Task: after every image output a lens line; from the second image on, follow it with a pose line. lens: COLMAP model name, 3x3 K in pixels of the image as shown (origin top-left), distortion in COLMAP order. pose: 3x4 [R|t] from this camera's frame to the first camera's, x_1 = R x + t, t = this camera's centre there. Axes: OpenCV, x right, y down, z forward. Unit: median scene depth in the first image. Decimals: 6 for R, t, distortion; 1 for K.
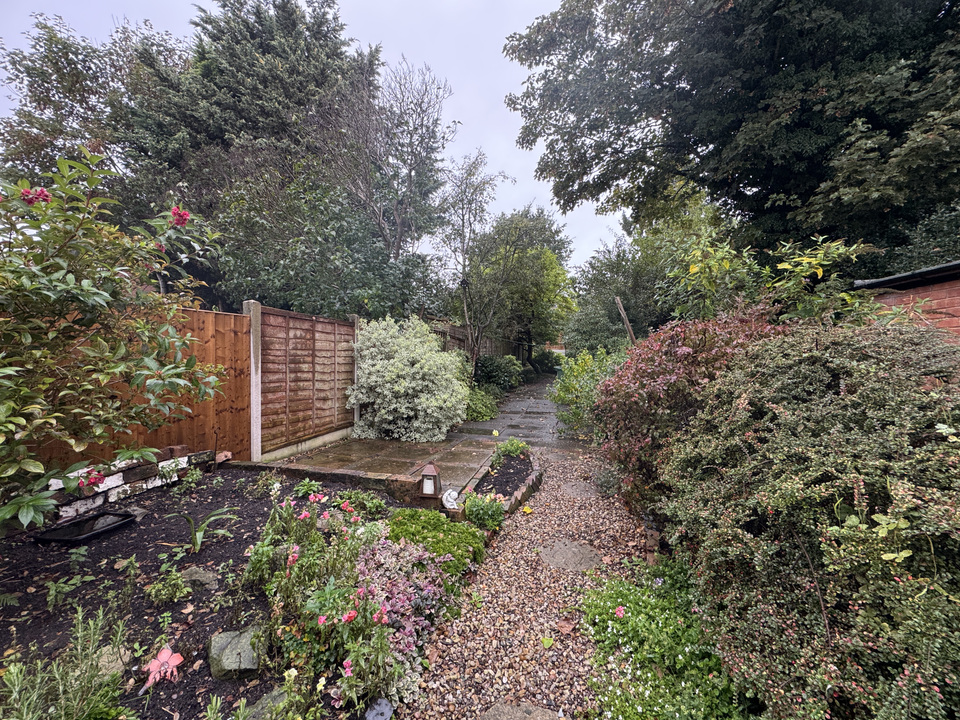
lens RADIAL K [[381.0, 0, 478.1], [0, 381.0, 352.4], [0, 0, 1]] dist [-0.003052, -0.000071]
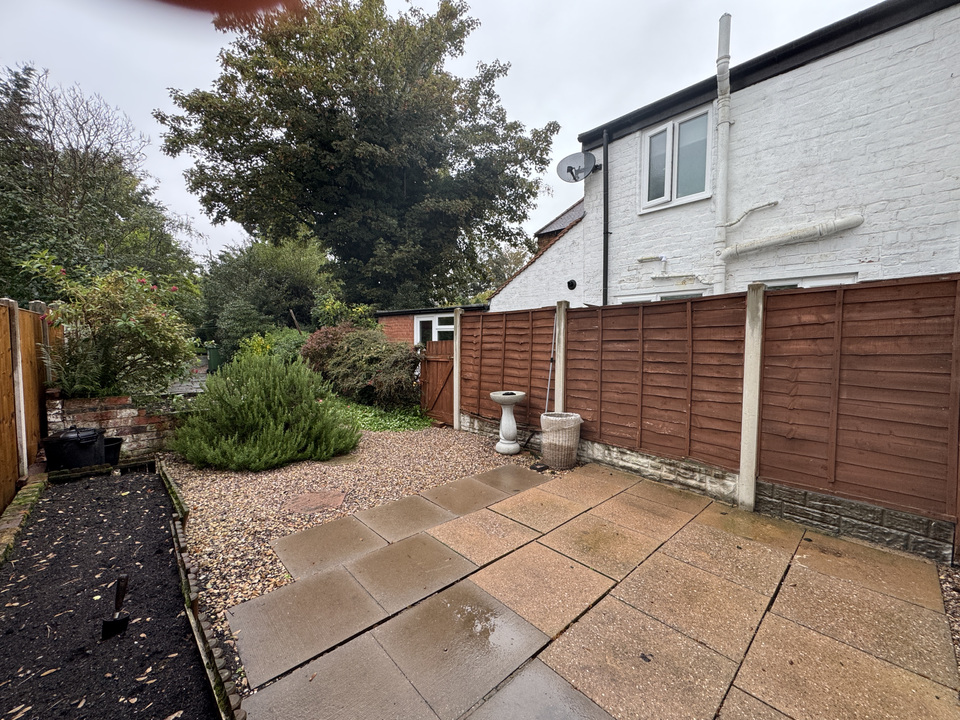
lens RADIAL K [[381.0, 0, 478.2], [0, 381.0, 357.0], [0, 0, 1]] dist [-0.003052, -0.000071]
pose [[0.569387, -0.049857, 0.820556, -0.847970], [0.001733, 0.998230, 0.059450, -0.009875], [-0.822068, -0.032429, 0.568466, -1.147095]]
